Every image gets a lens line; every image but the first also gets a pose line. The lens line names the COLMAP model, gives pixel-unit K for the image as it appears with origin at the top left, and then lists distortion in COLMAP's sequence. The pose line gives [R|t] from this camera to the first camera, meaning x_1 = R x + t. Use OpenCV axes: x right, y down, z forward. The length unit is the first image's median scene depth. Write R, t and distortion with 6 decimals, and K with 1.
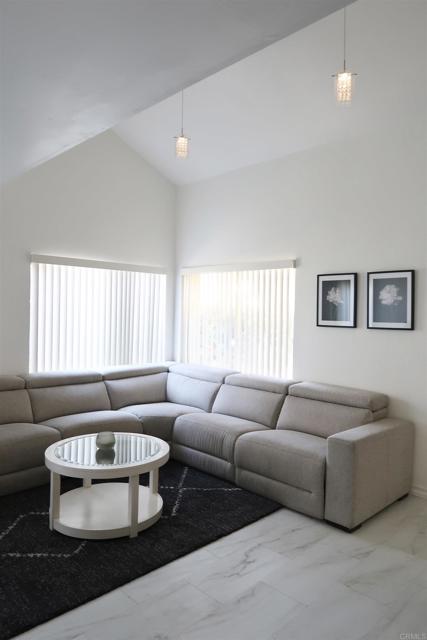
lens RADIAL K [[441.1, 0, 213.5], [0, 441.1, 320.0], [0, 0, 1]] dist [-0.026556, 0.003386]
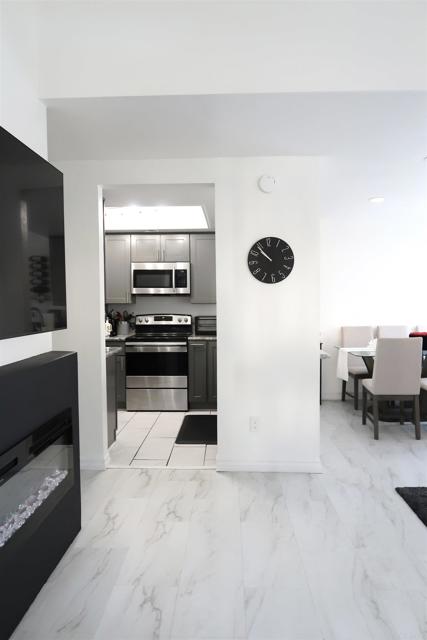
lens RADIAL K [[441.1, 0, 213.5], [0, 441.1, 320.0], [0, 0, 1]] dist [-0.026556, 0.003386]
pose [[-0.737688, 0.014206, -0.674992, 0.467986], [-0.023000, 0.998670, 0.046154, 0.027626], [0.674750, 0.049571, -0.736380, 0.749561]]
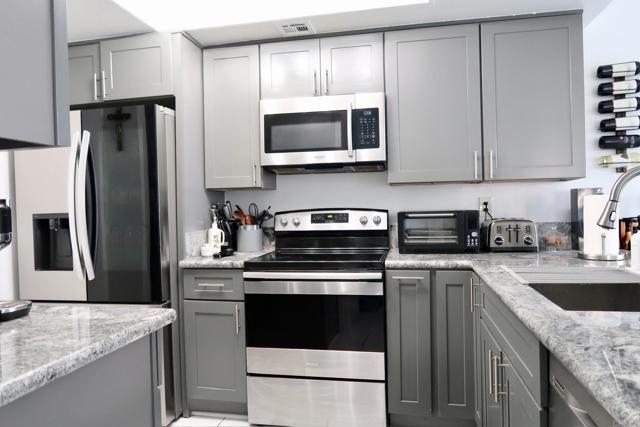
lens RADIAL K [[441.1, 0, 320.0], [0, 441.1, 213.5], [0, 0, 1]] dist [-0.026556, 0.003386]
pose [[-0.838625, 0.008277, -0.544646, 0.019958], [-0.003651, 0.999777, 0.020814, 0.070355], [0.544696, 0.019444, -0.838408, 0.168228]]
